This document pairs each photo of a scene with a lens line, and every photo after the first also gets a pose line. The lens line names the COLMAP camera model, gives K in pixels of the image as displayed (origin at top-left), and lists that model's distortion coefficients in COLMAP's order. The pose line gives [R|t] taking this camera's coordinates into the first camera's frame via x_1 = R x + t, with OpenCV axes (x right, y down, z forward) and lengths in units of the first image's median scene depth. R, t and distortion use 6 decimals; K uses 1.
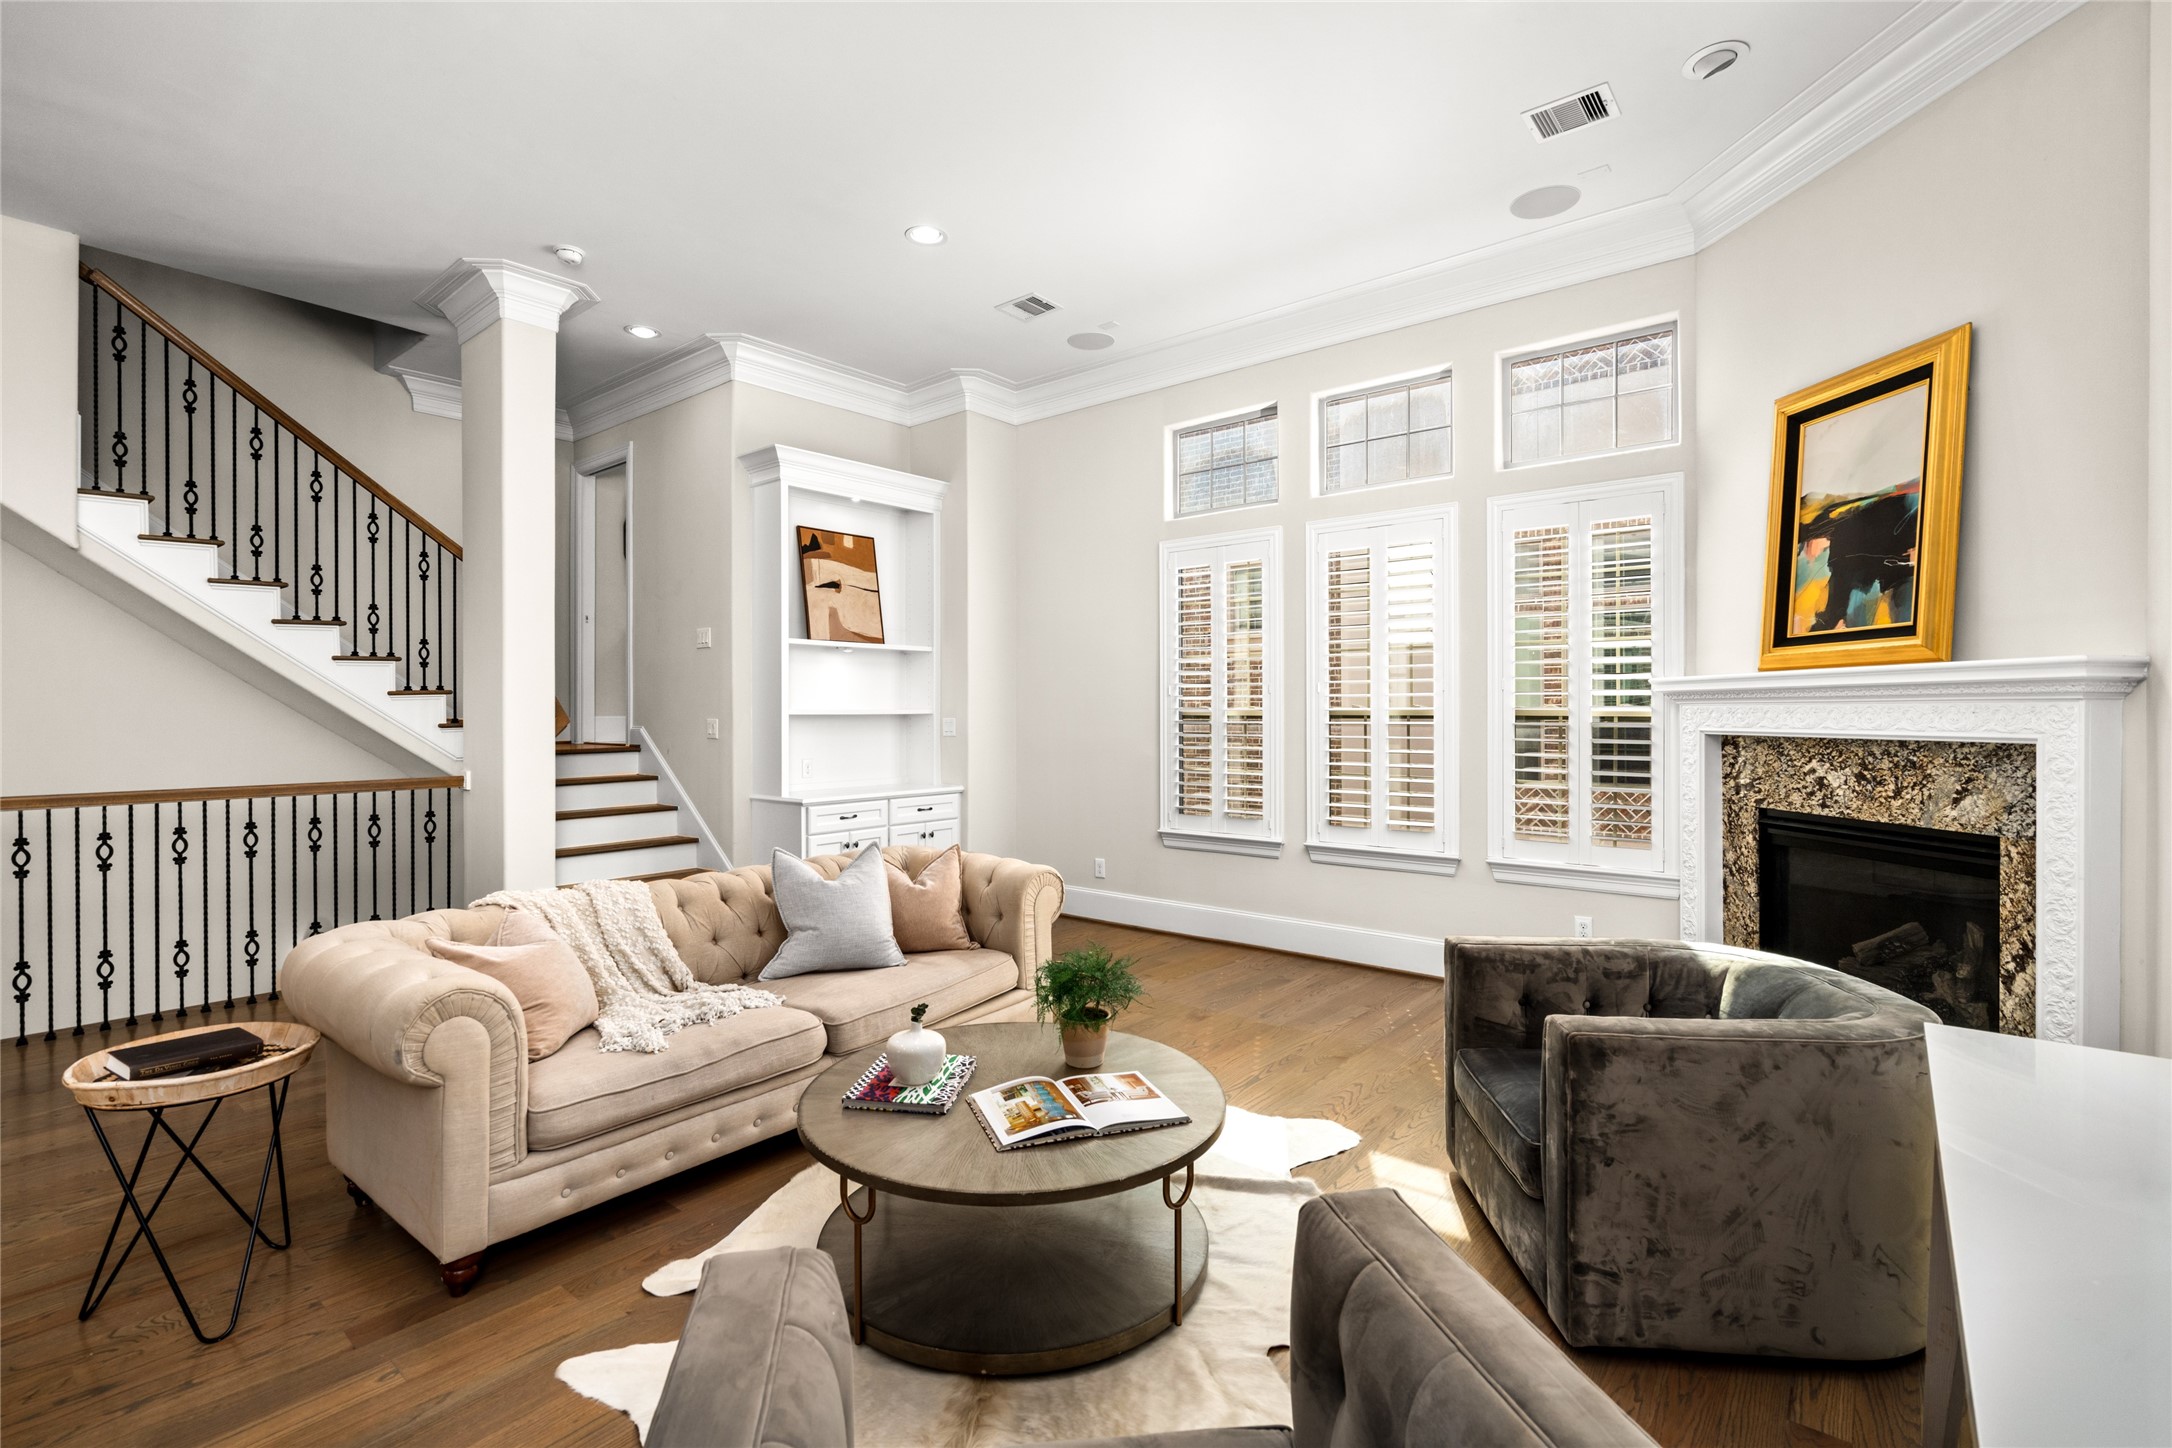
lens RADIAL K [[986.8, 0, 1074.3], [0, 986.8, 714.5], [0, 0, 1]] dist [-0.002003, 0.000746]
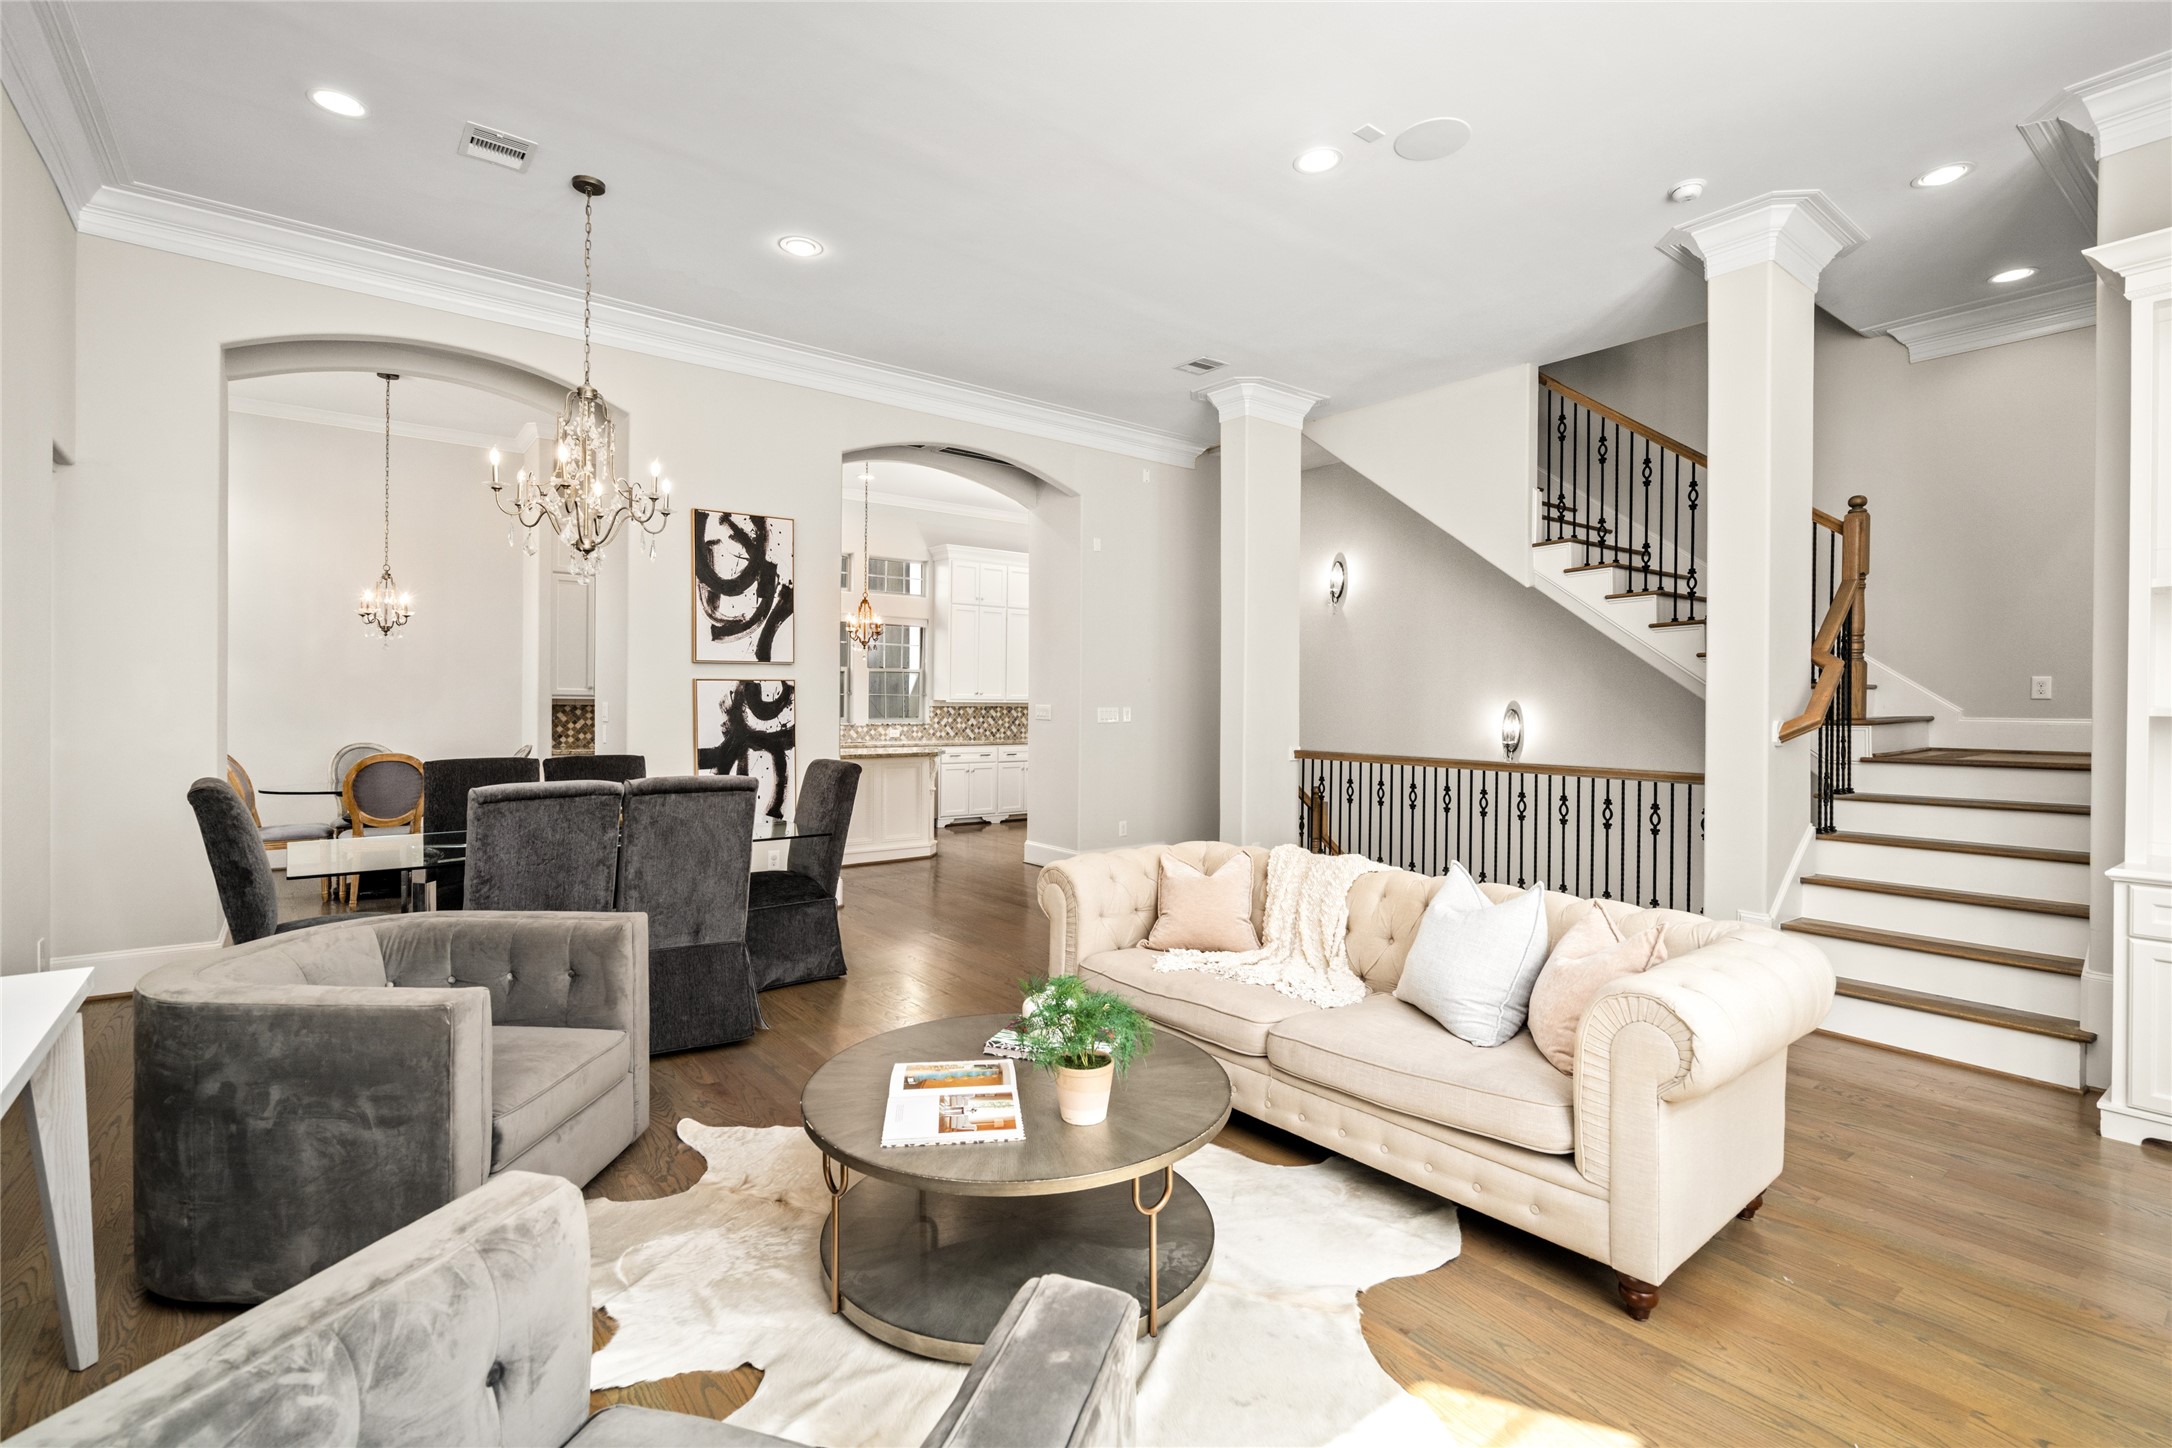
lens RADIAL K [[986.8, 0, 1091.7], [0, 986.8, 702.9], [0, 0, 1]] dist [-0.002003, 0.000746]
pose [[-0.202882, -0.001968, -0.979201, 0.536887], [-0.011609, 0.999933, 0.000395, 0.002313], [0.979134, 0.011448, -0.202892, 0.761102]]
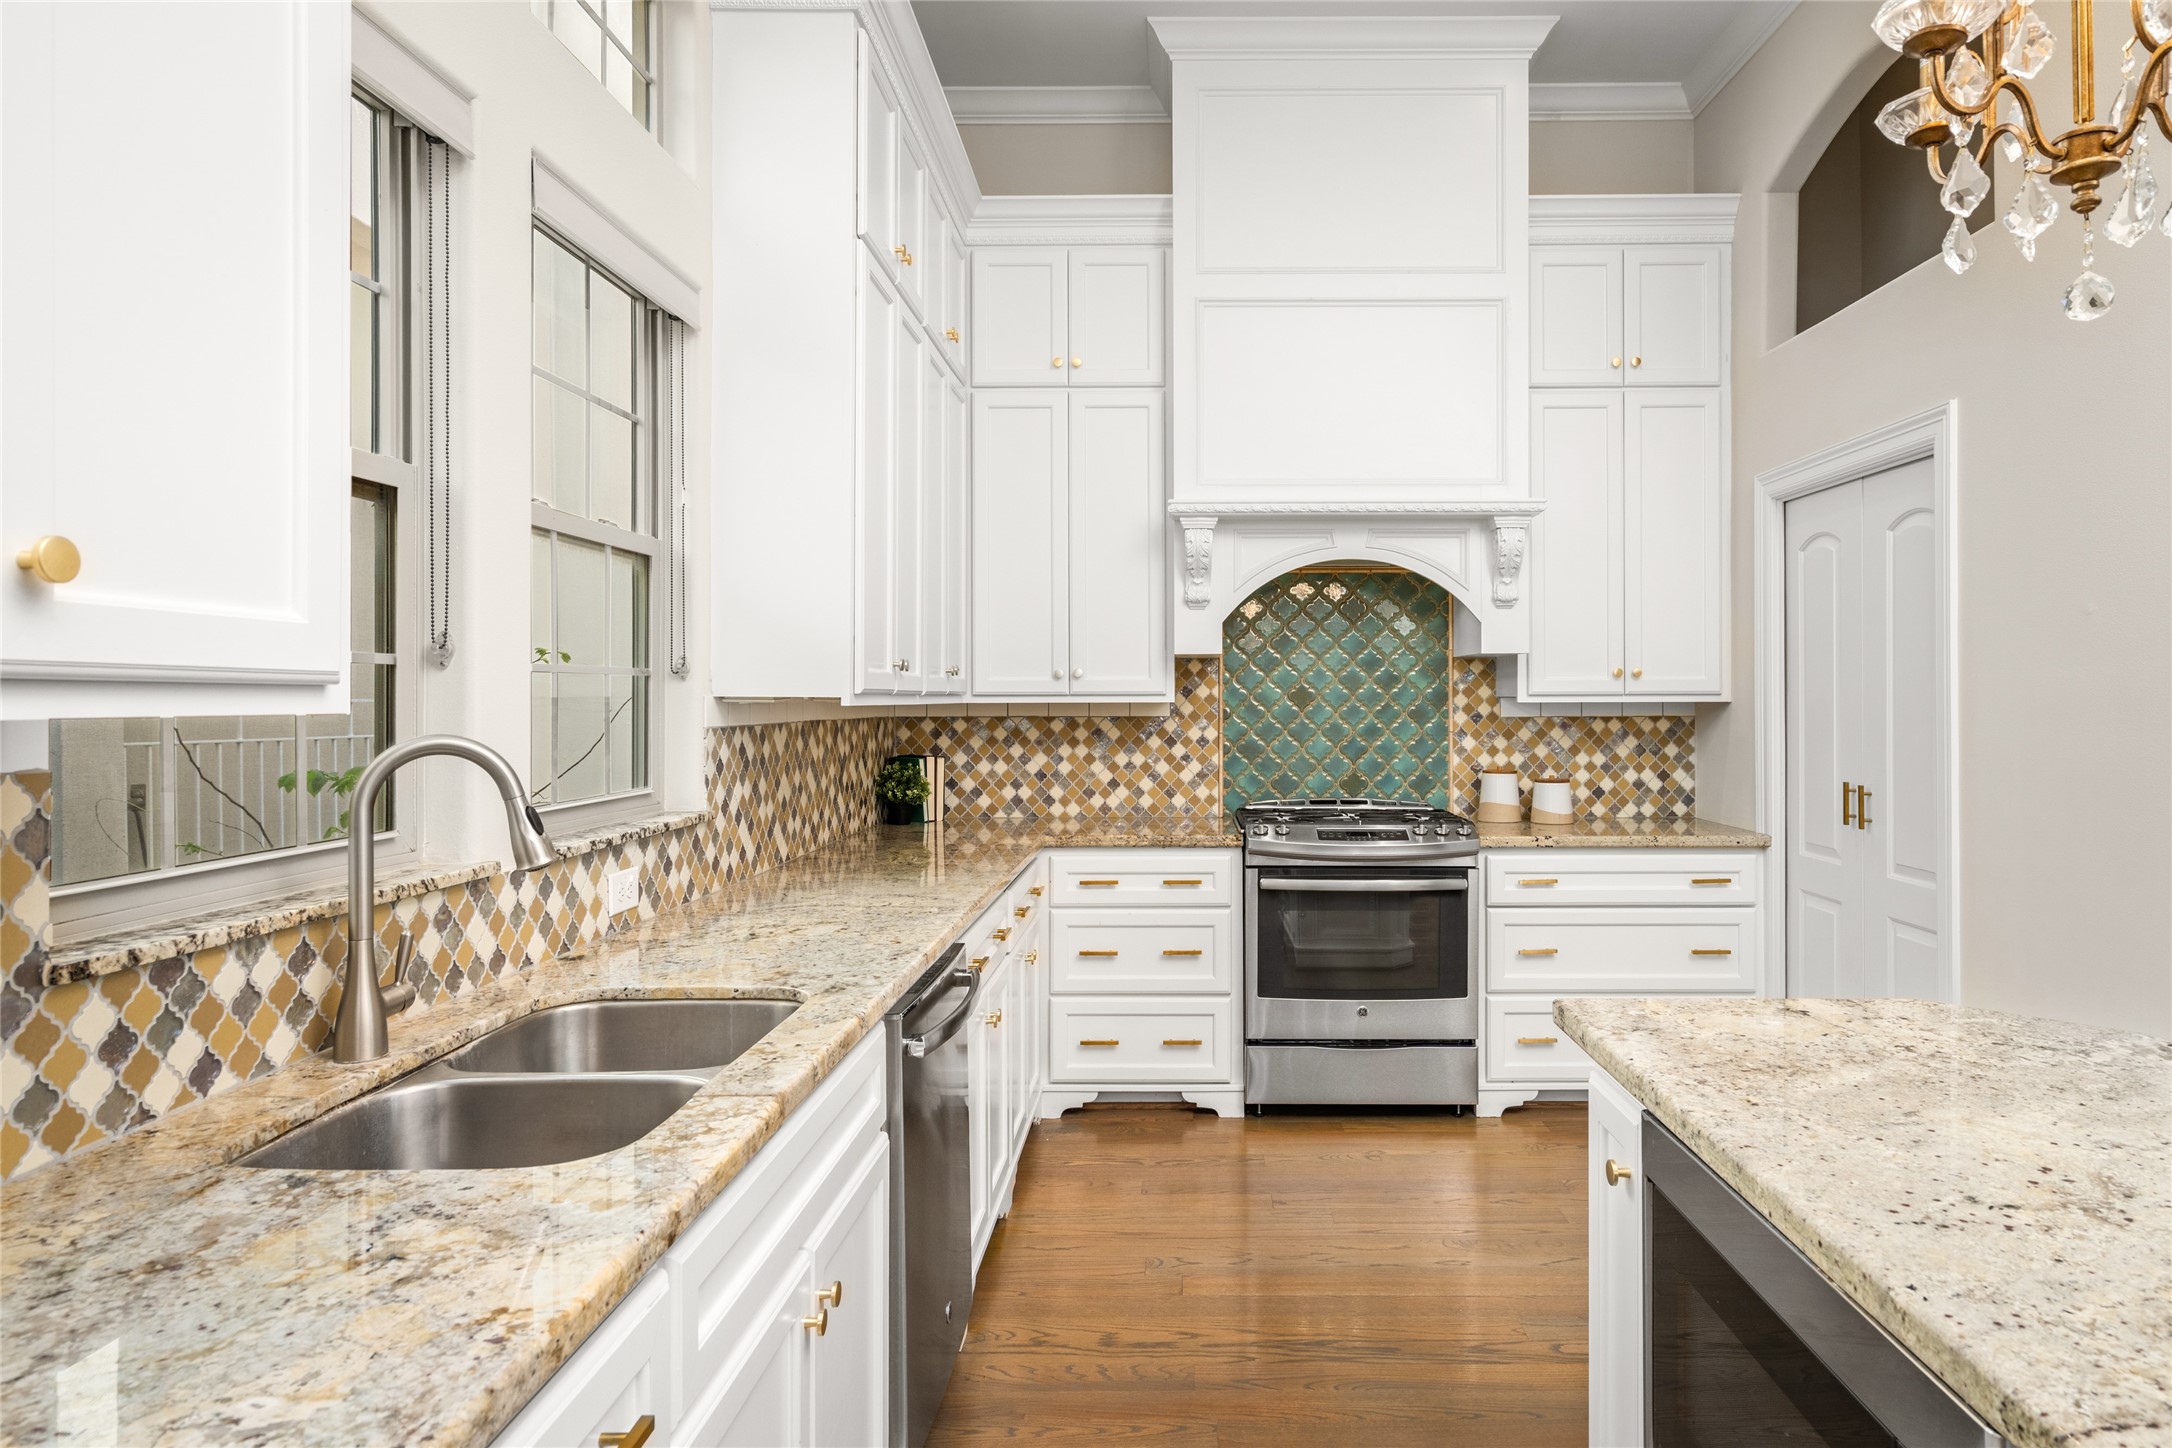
lens RADIAL K [[1283.1, 0, 1189.0], [0, 1283.1, 693.5], [0, 0, 1]] dist [-0.001254, -0.000397]
pose [[0.641974, -0.004513, -0.766713, -1.334729], [-0.002053, 0.999969, -0.007605, 0.003100], [0.766723, 0.006456, 0.641945, -0.486052]]
